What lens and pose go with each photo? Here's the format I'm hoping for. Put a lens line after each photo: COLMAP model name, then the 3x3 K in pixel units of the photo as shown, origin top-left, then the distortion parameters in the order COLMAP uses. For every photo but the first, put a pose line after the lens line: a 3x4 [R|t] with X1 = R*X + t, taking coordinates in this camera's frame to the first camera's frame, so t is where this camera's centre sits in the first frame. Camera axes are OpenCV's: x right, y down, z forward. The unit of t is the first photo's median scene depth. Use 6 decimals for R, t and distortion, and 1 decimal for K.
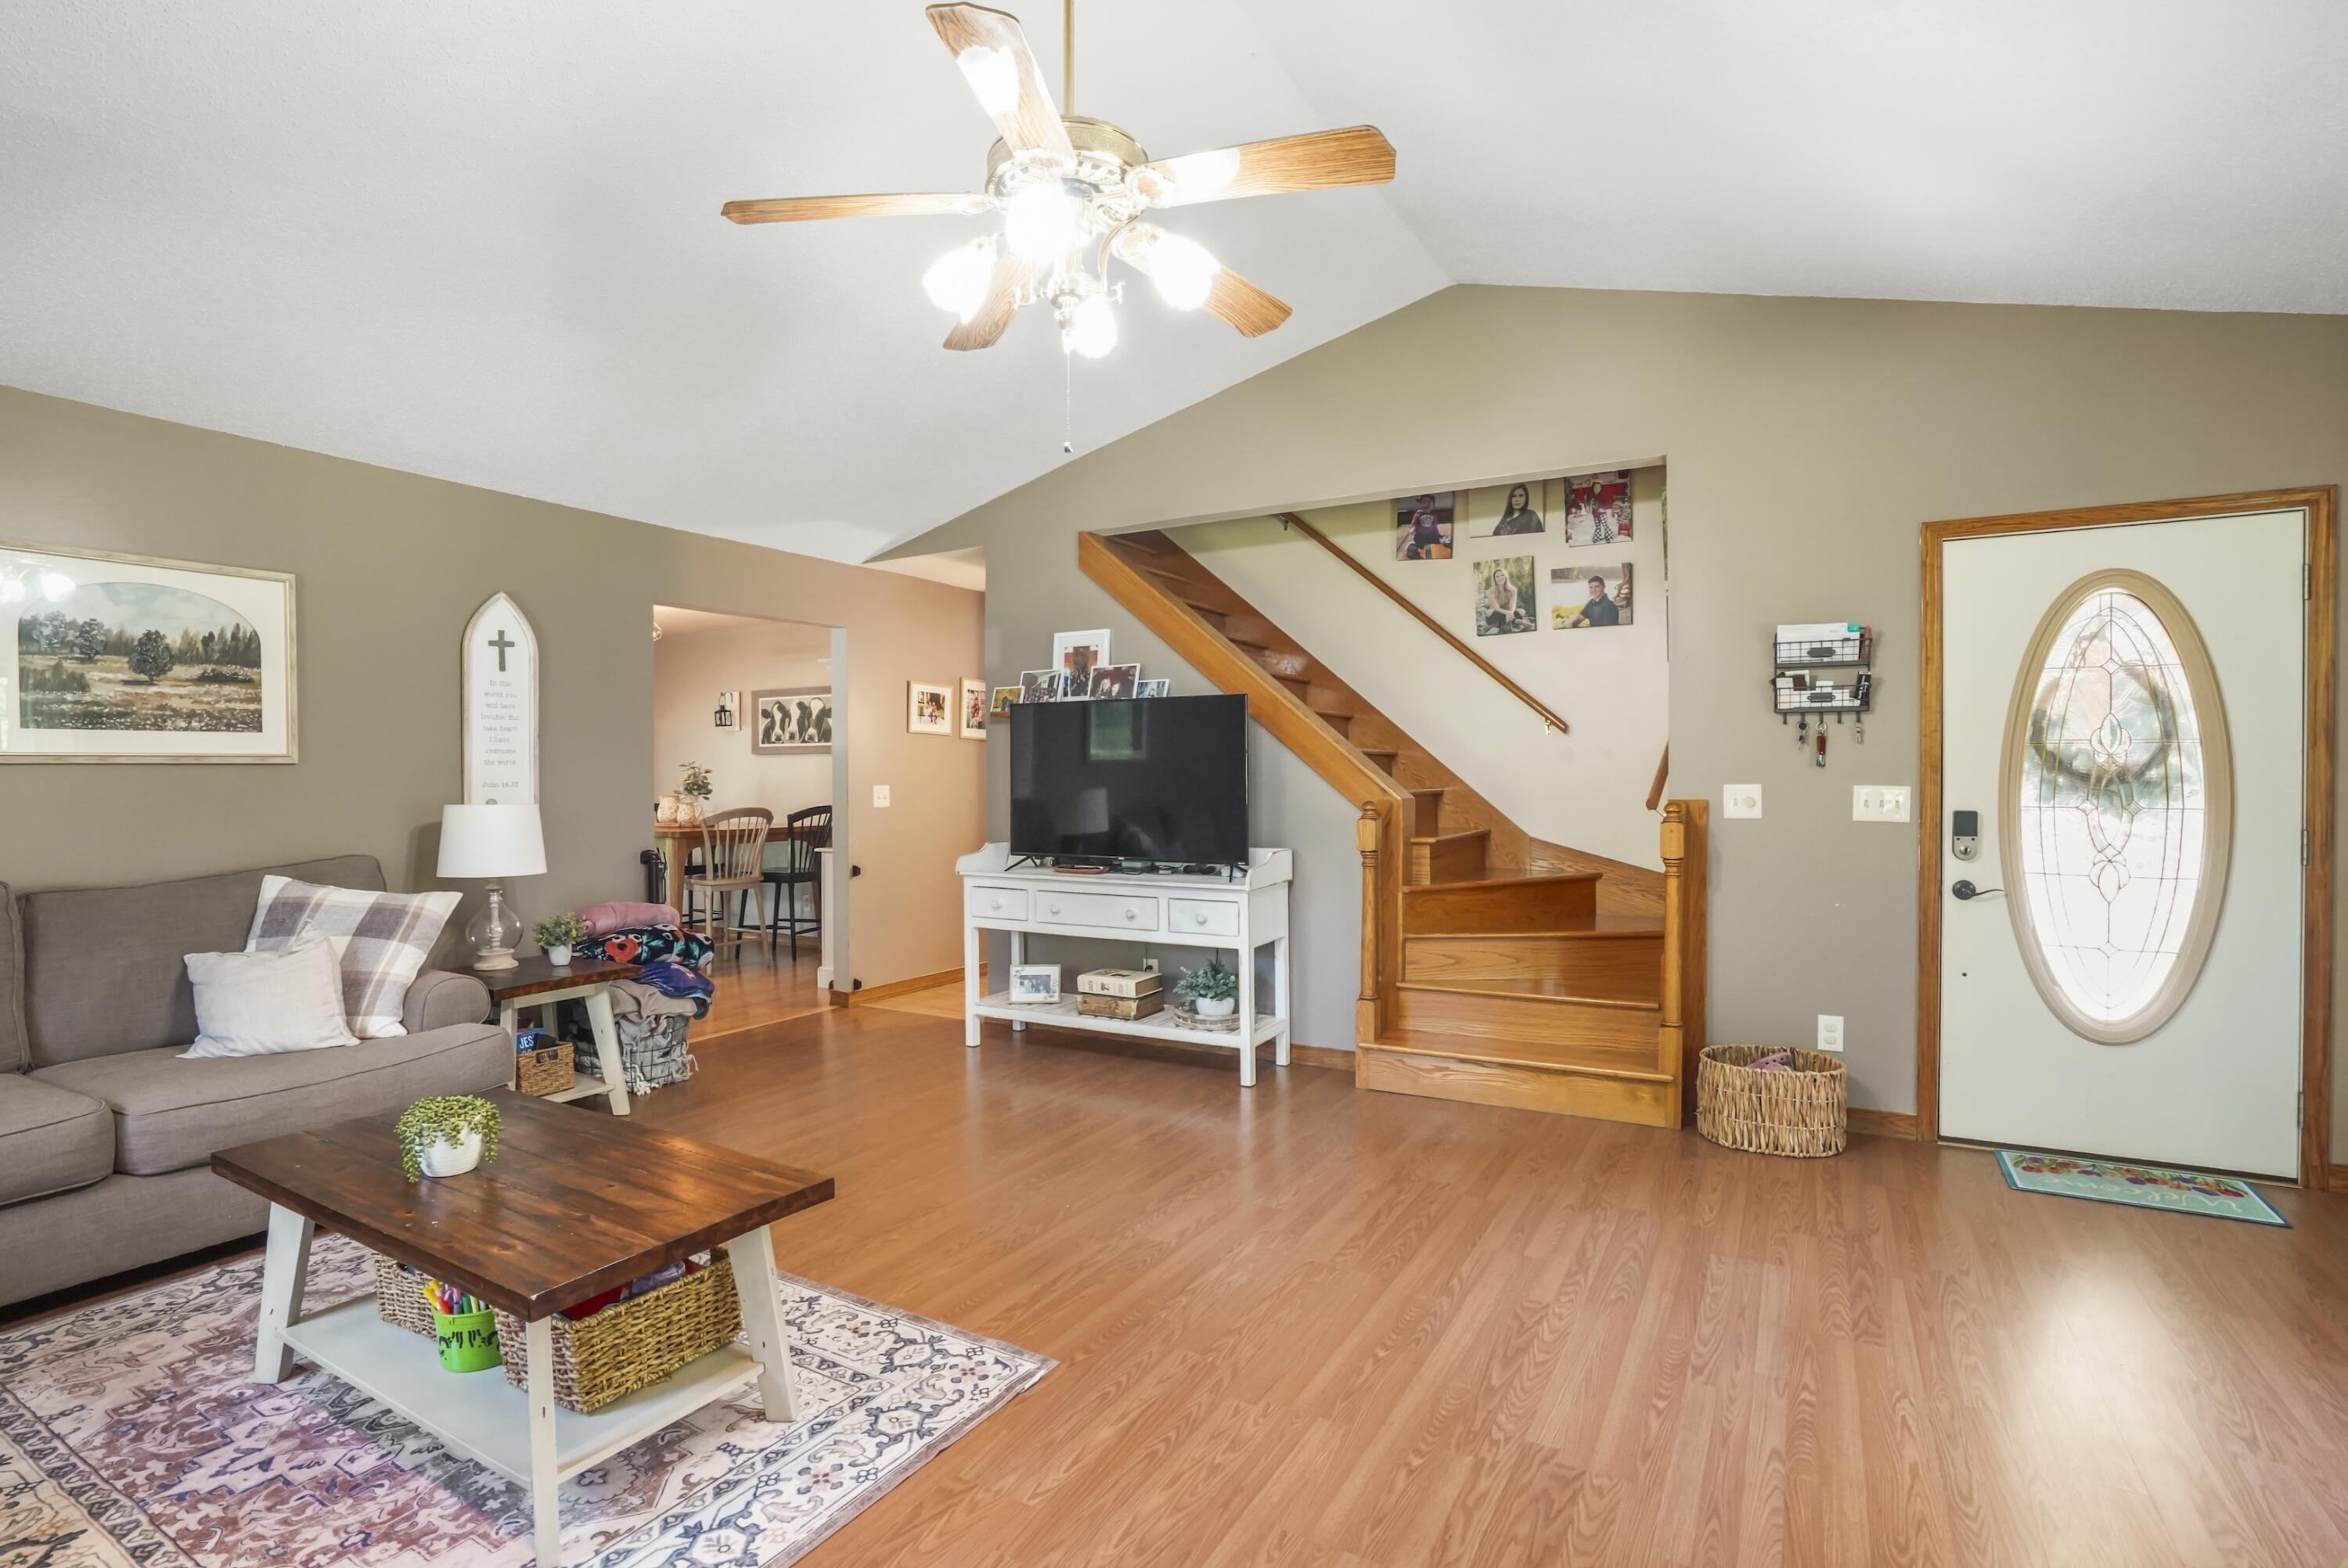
lens RADIAL K [[1116.4, 0, 1170.3], [0, 1116.4, 786.1], [0, 0, 1]] dist [-0.048067, 0.012202]
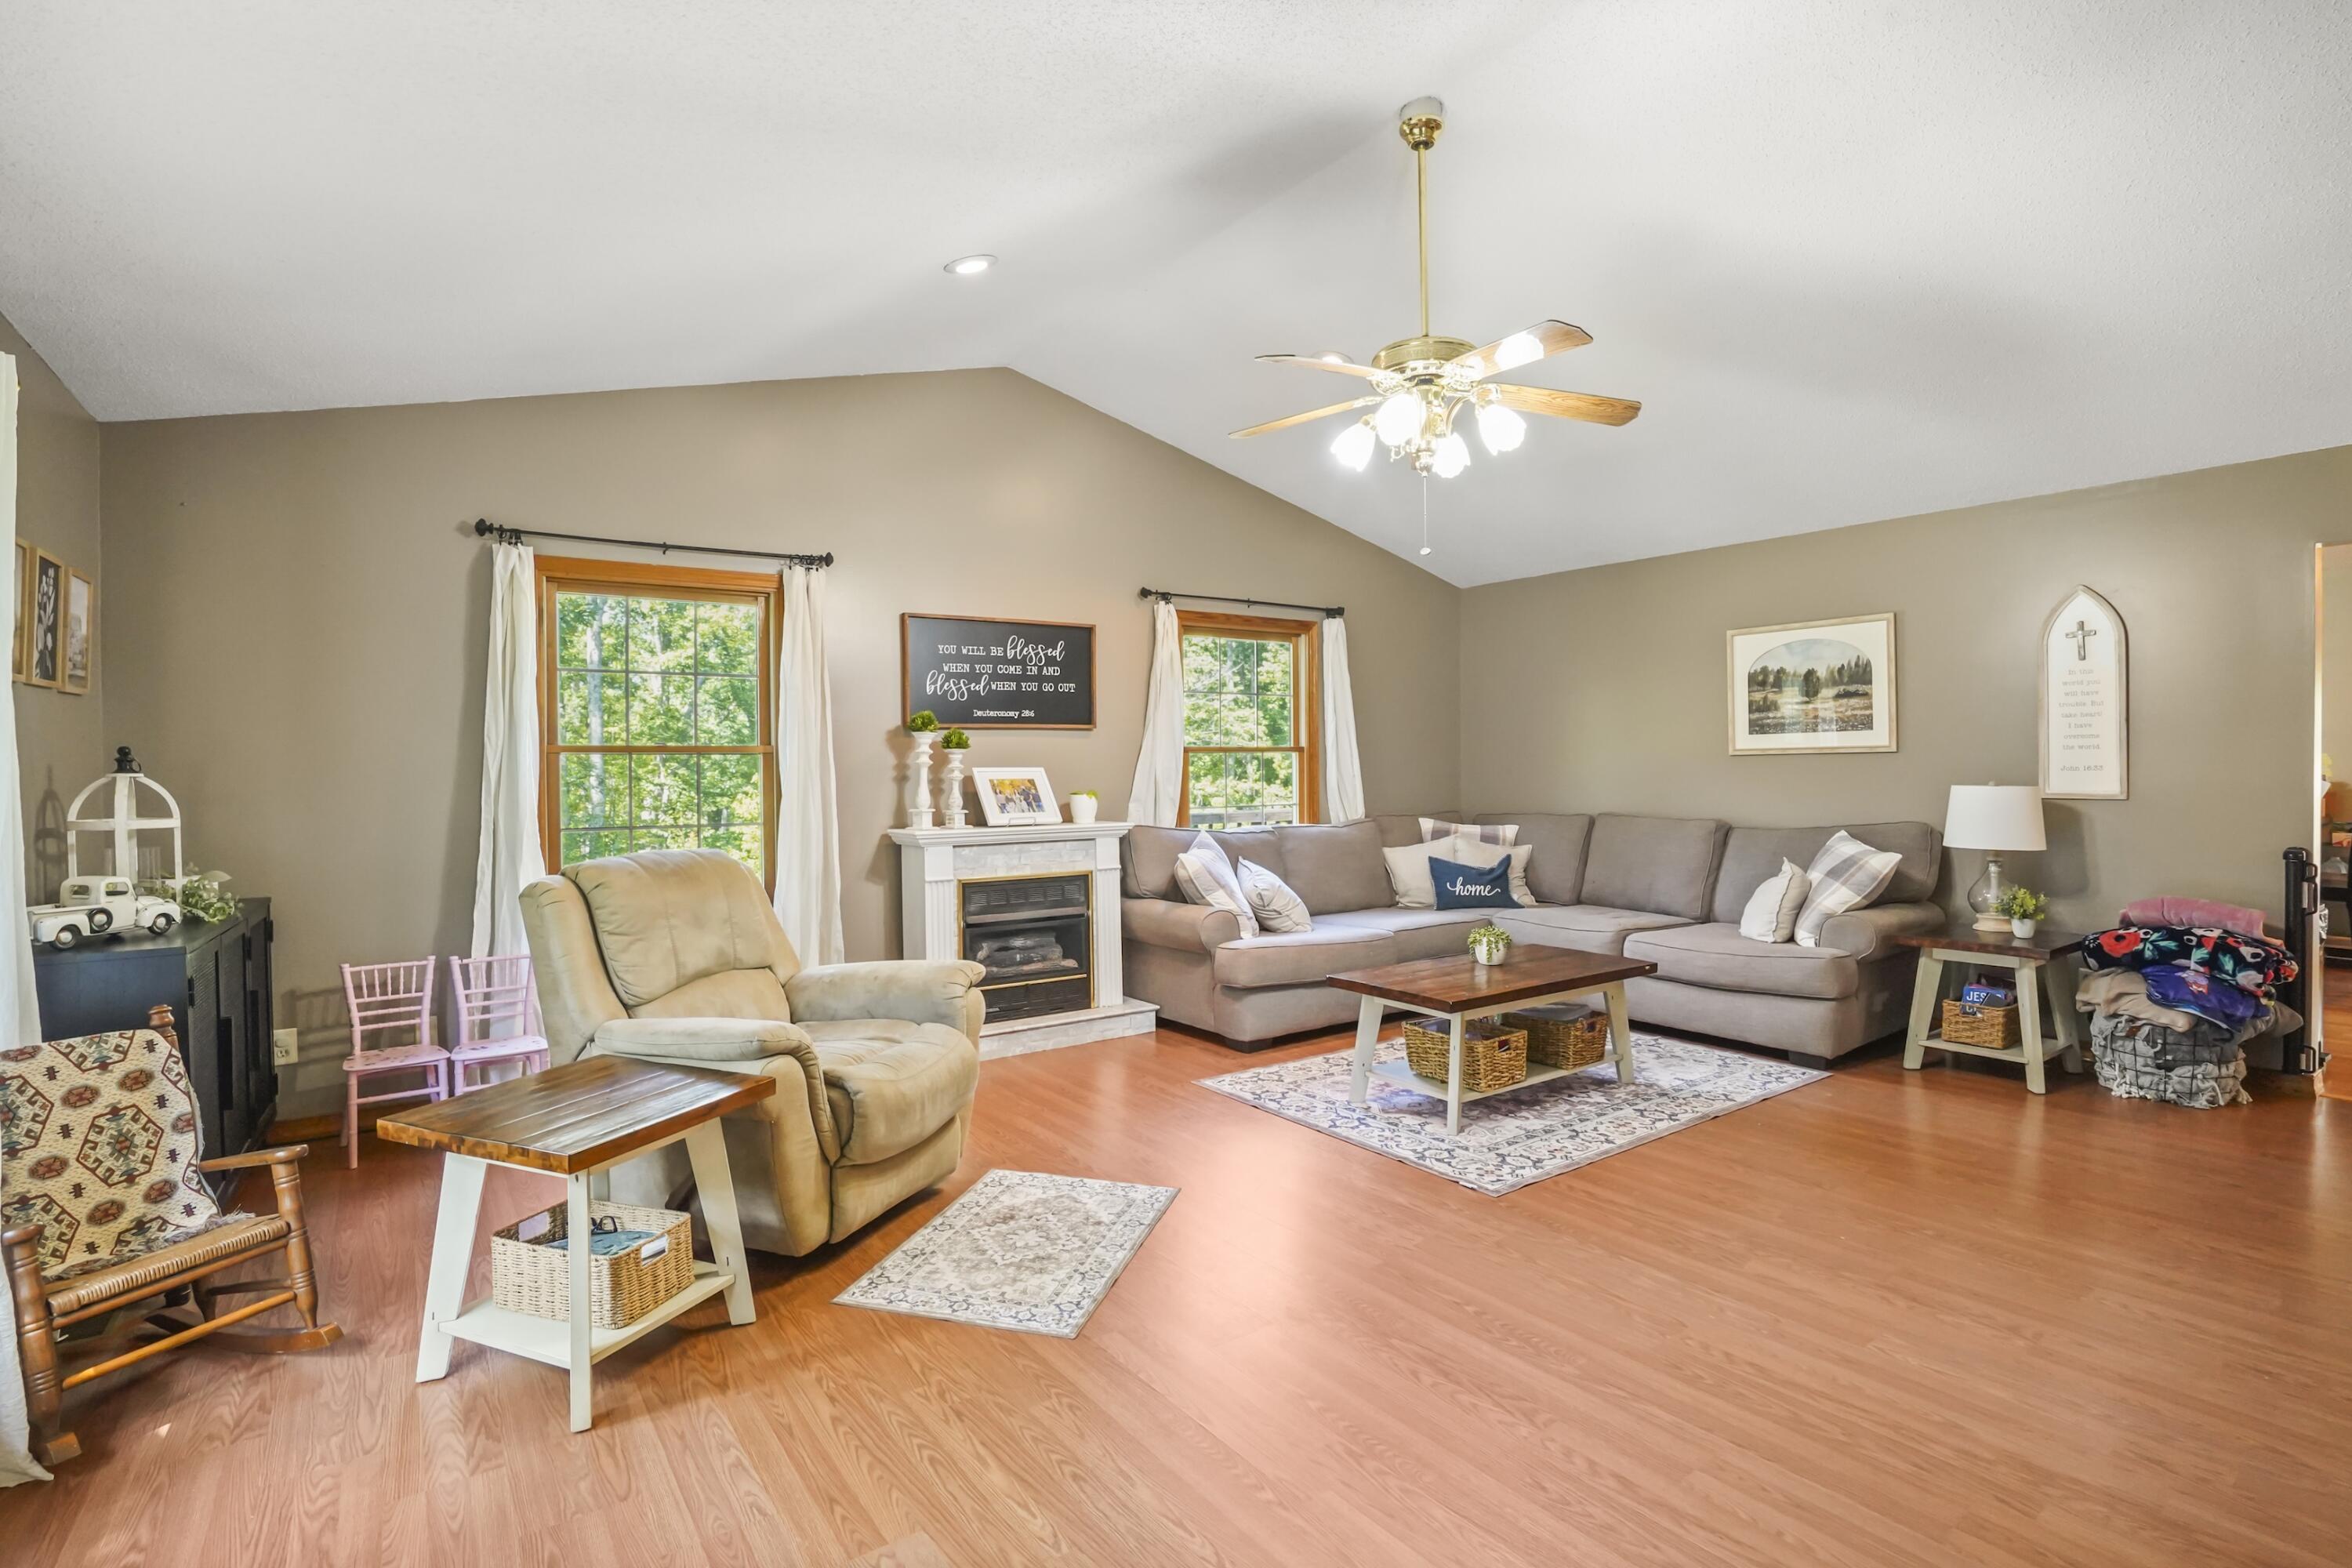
lens RADIAL K [[1118.5, 0, 1178.7], [0, 1118.5, 772.3], [0, 0, 1]] dist [-0.048067, 0.012202]
pose [[-0.411218, 0.011739, -0.911461, 0.922619], [0.002257, 0.999927, 0.011860, -0.015187], [0.911534, 0.002820, -0.411215, 0.850384]]
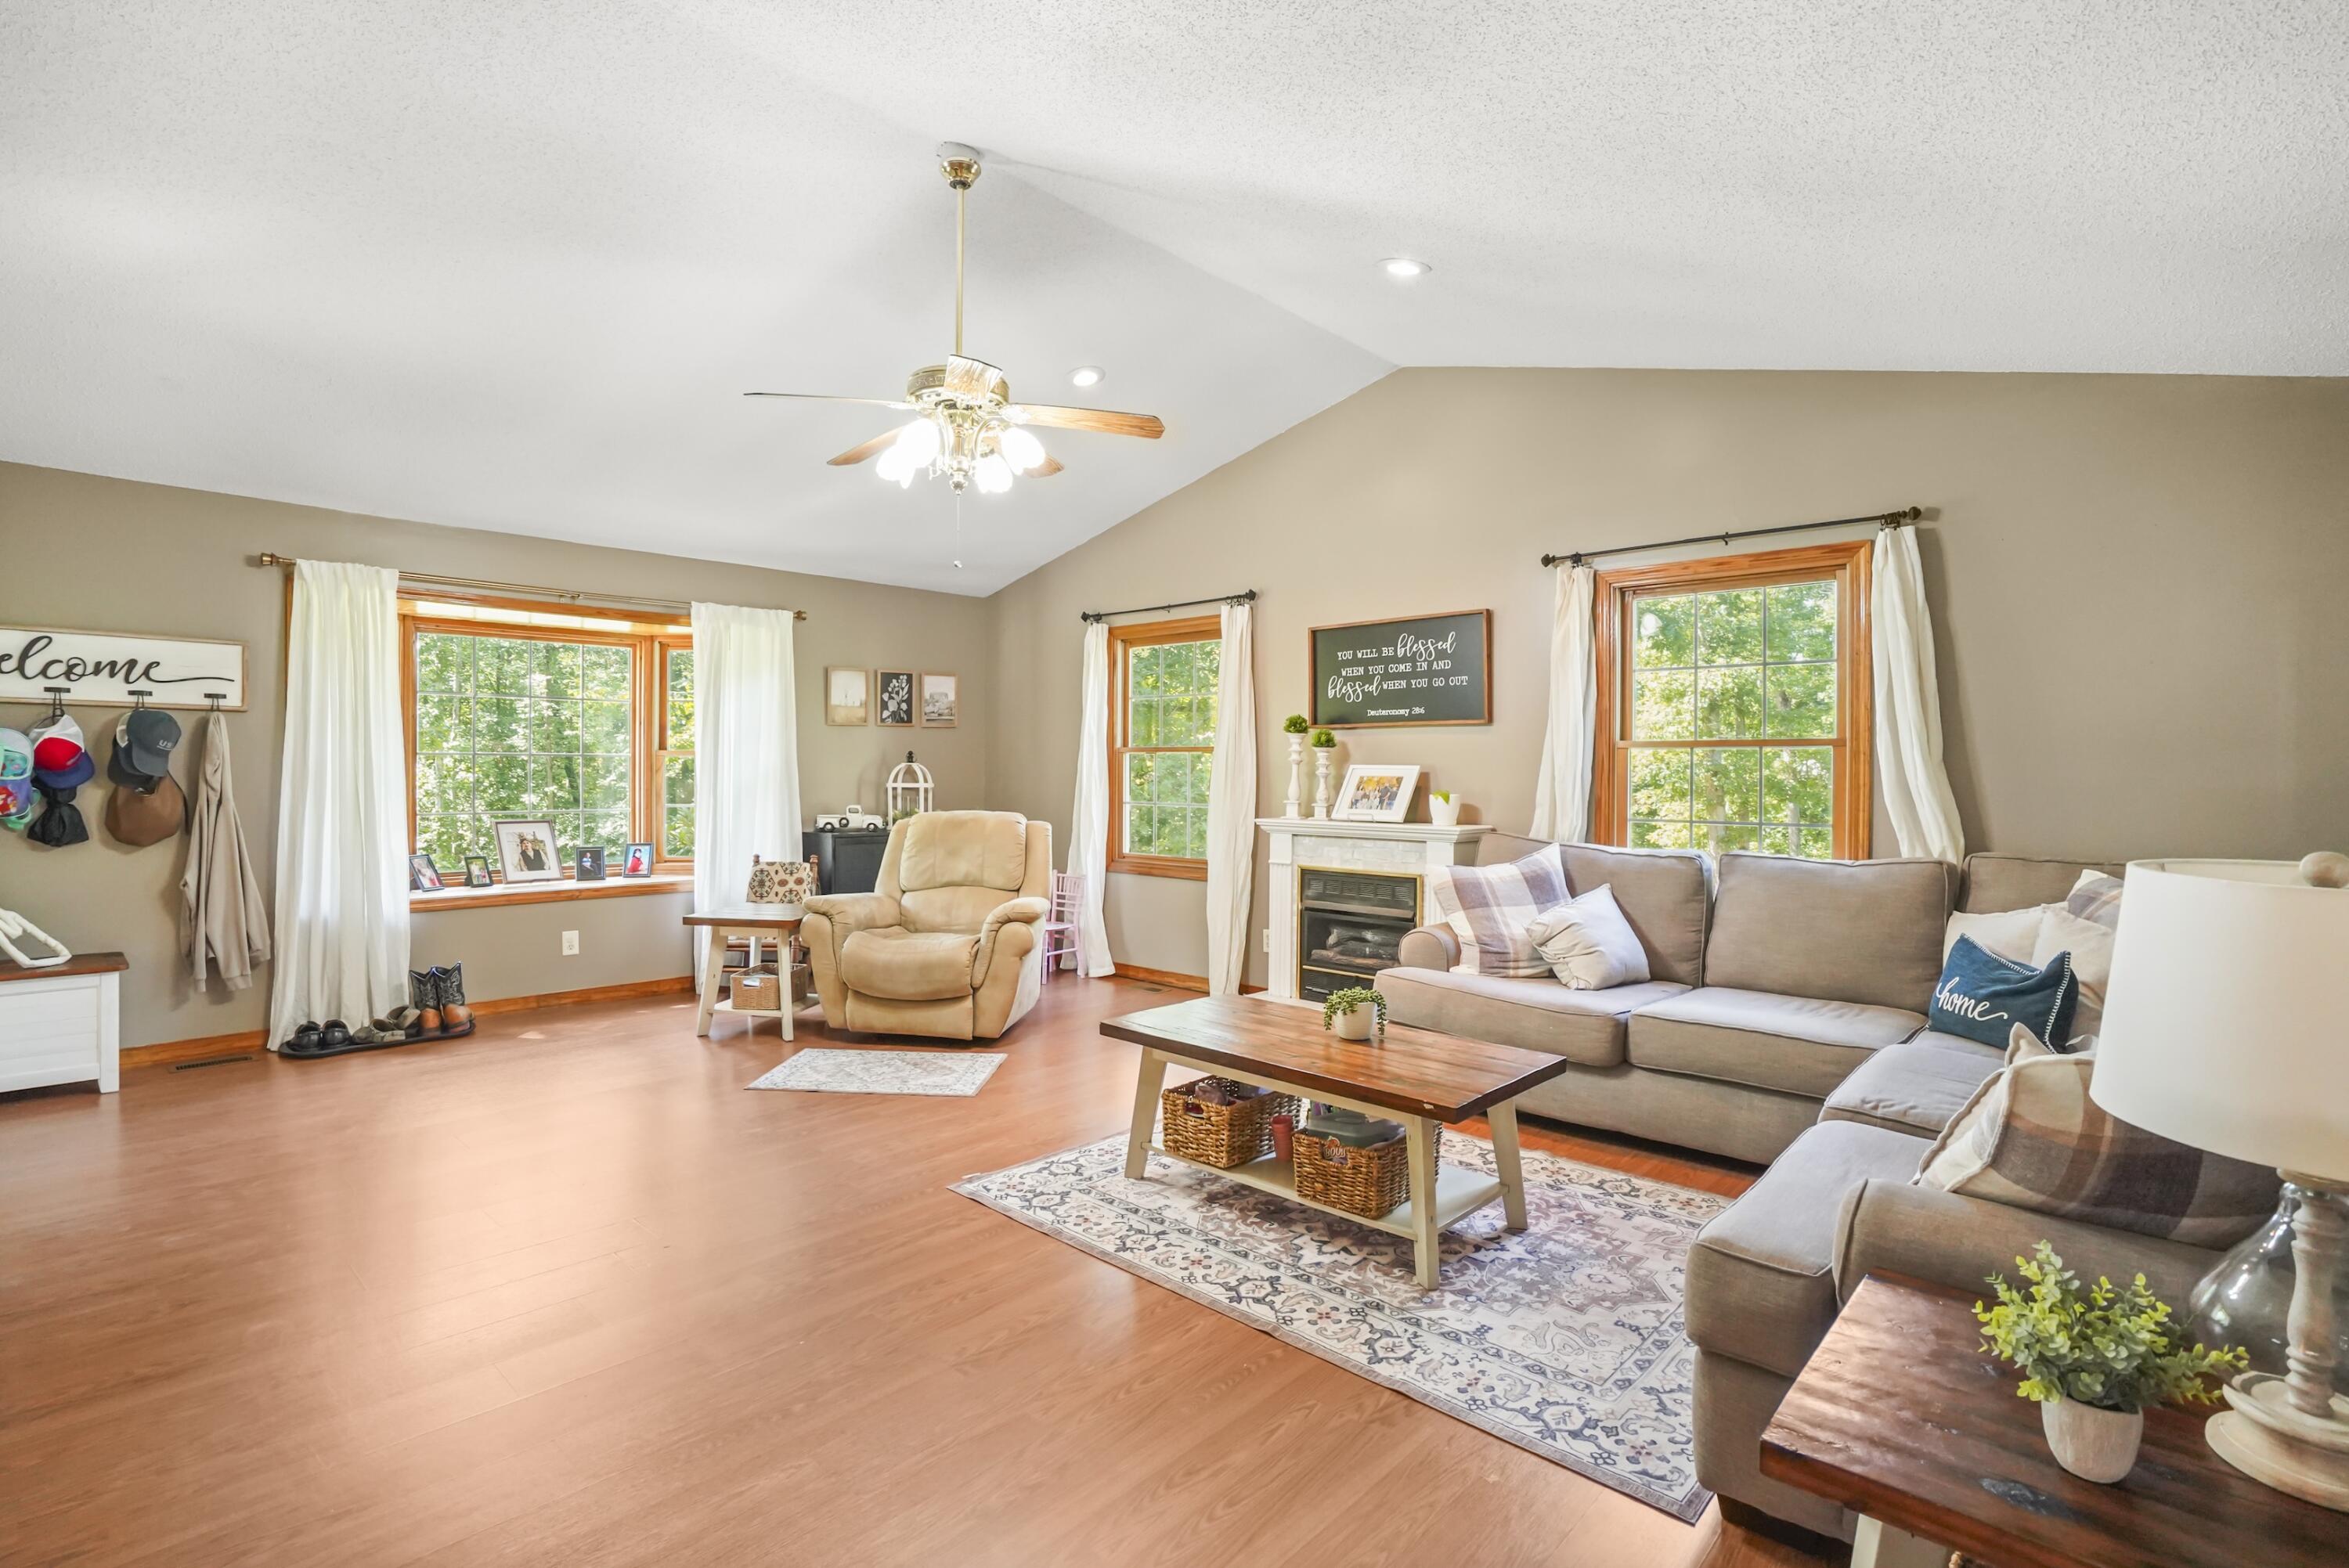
lens RADIAL K [[1117.0, 0, 1163.5], [0, 1117.0, 771.3], [0, 0, 1]] dist [-0.048067, 0.012202]
pose [[-0.973254, -0.002067, 0.229724, -0.487649], [0.001669, 0.999870, 0.016068, -0.021294], [-0.229727, 0.016021, -0.973123, 1.624379]]
